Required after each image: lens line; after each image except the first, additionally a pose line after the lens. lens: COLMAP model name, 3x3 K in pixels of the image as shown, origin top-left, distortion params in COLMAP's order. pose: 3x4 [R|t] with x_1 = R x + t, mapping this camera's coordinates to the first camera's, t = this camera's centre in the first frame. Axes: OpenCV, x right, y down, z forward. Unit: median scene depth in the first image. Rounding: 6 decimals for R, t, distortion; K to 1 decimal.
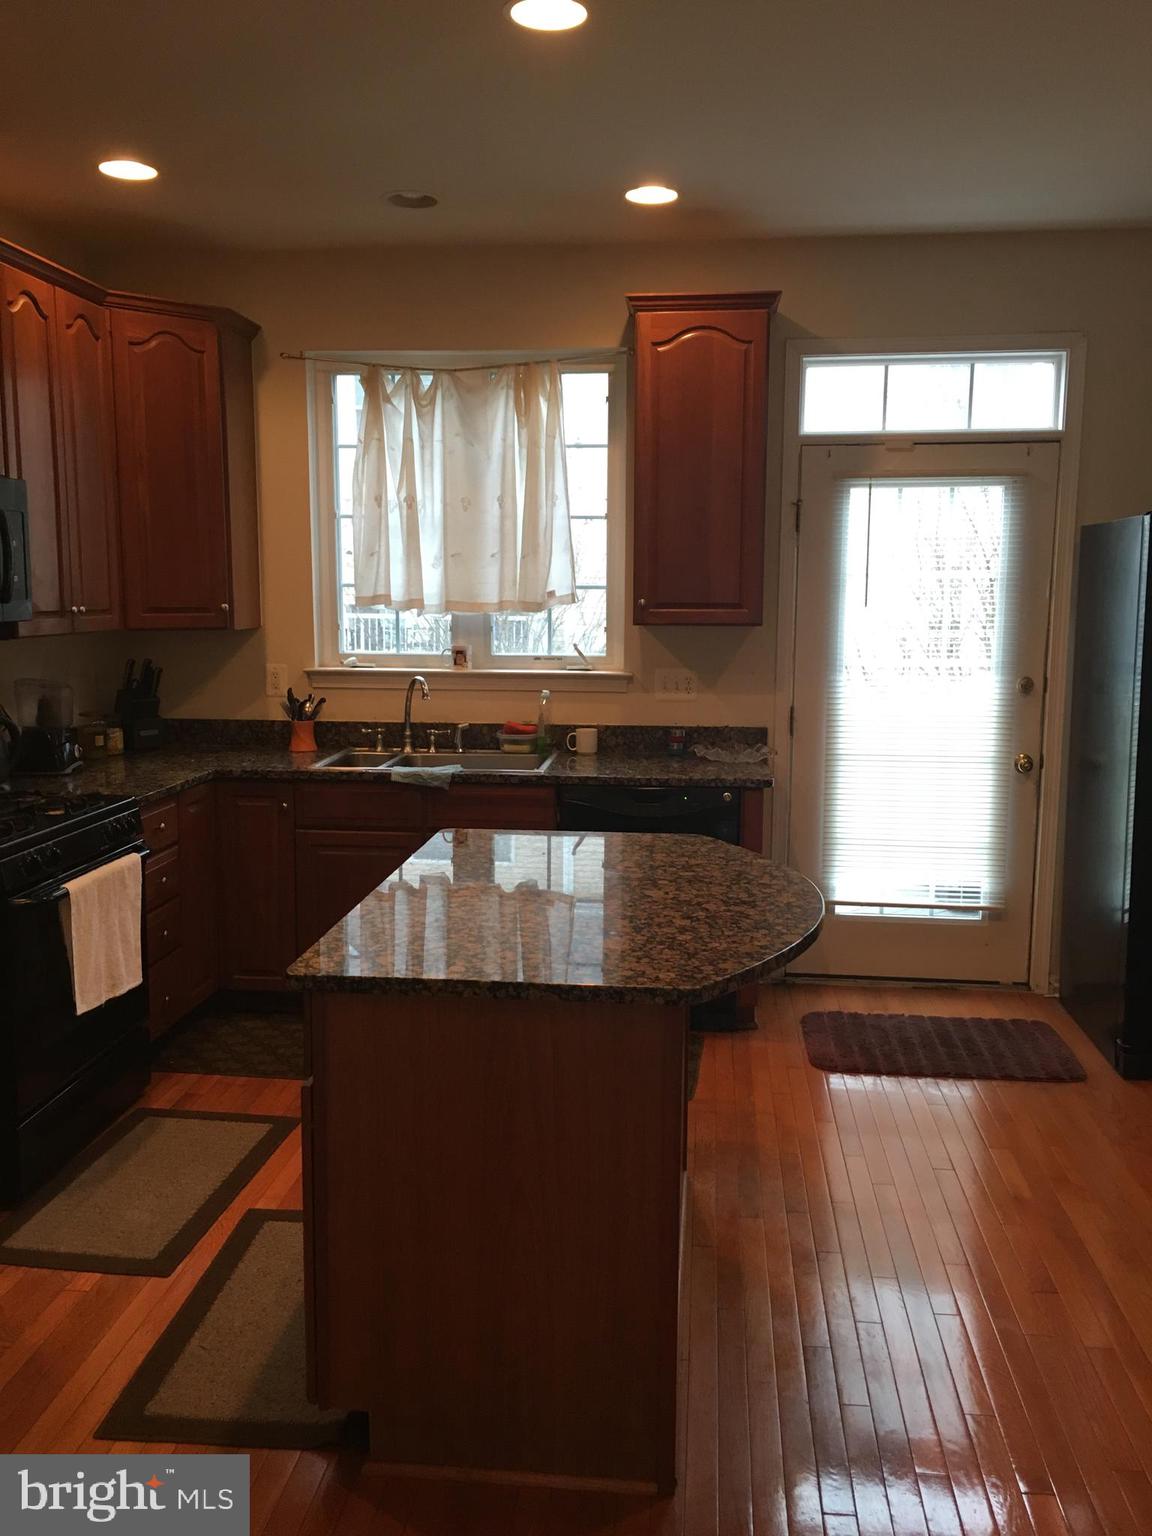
lens RADIAL K [[1294.2, 0, 582.7], [0, 1294.2, 771.9], [0, 0, 1]] dist [0.070909, -0.096810]
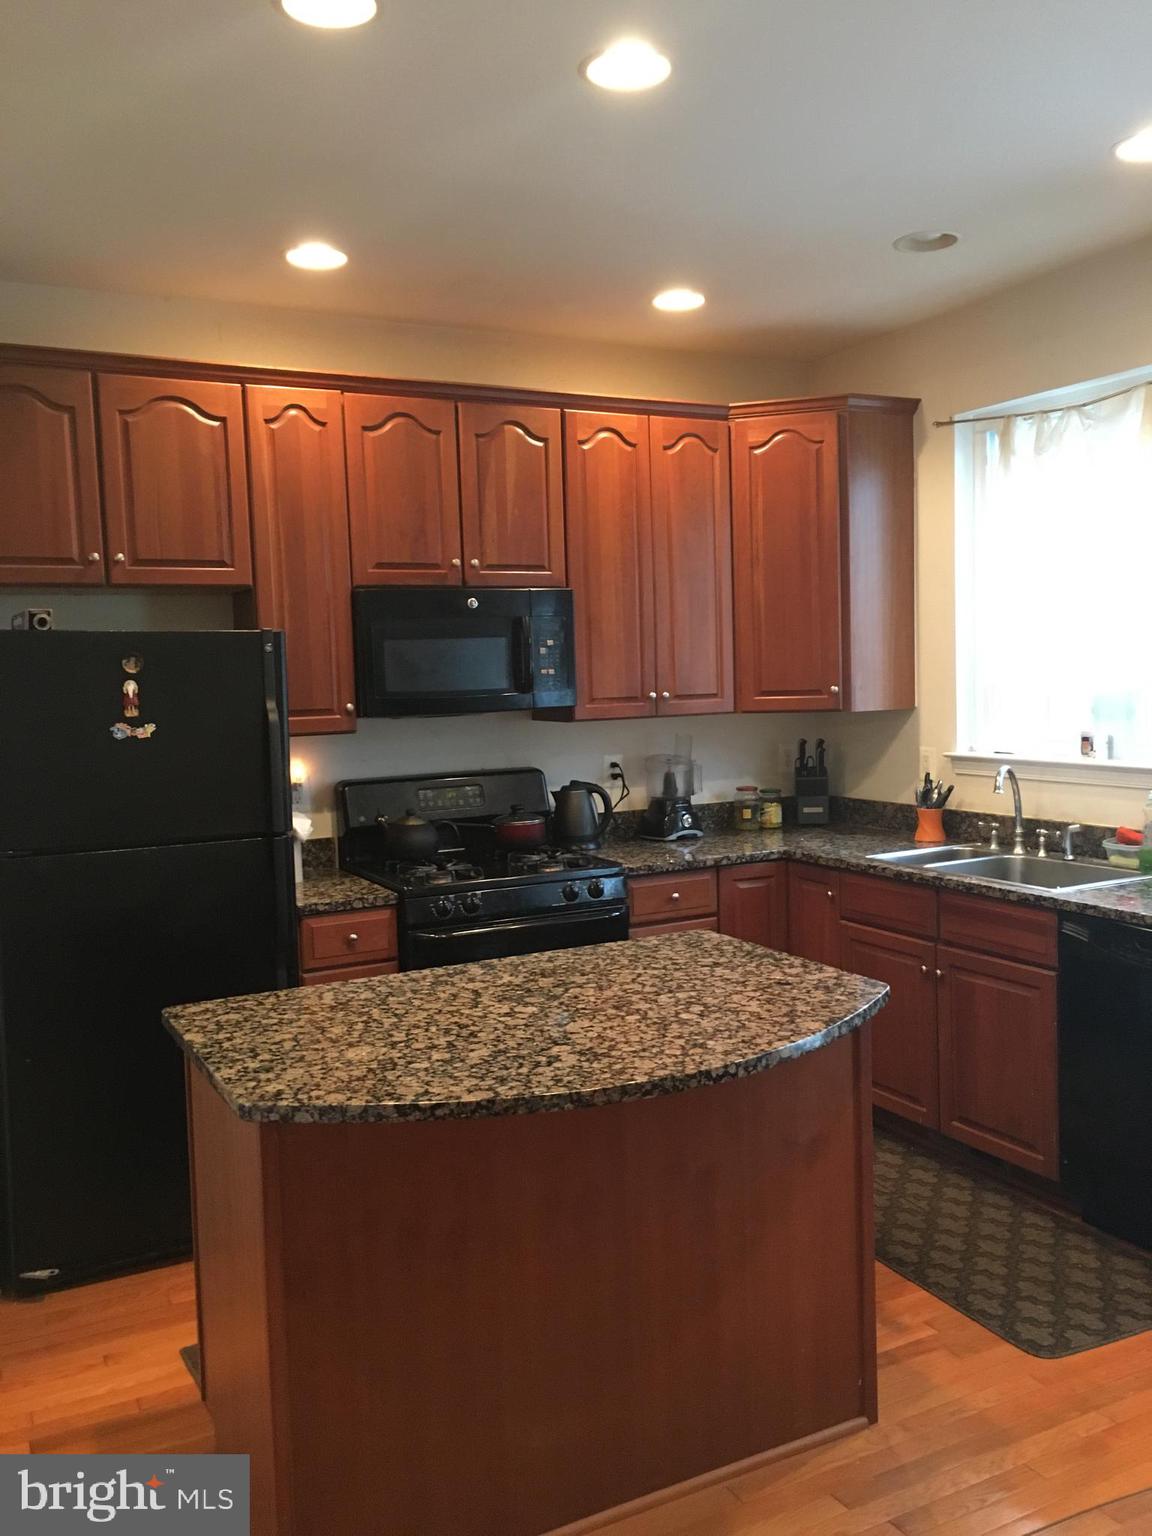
lens RADIAL K [[1294.2, 0, 582.7], [0, 1294.2, 771.9], [0, 0, 1]] dist [0.070909, -0.096810]
pose [[0.561546, 0.045993, -0.826166, 0.445961], [-0.088400, 0.996074, -0.004634, -0.041890], [0.822710, 0.075635, 0.563408, 0.284384]]
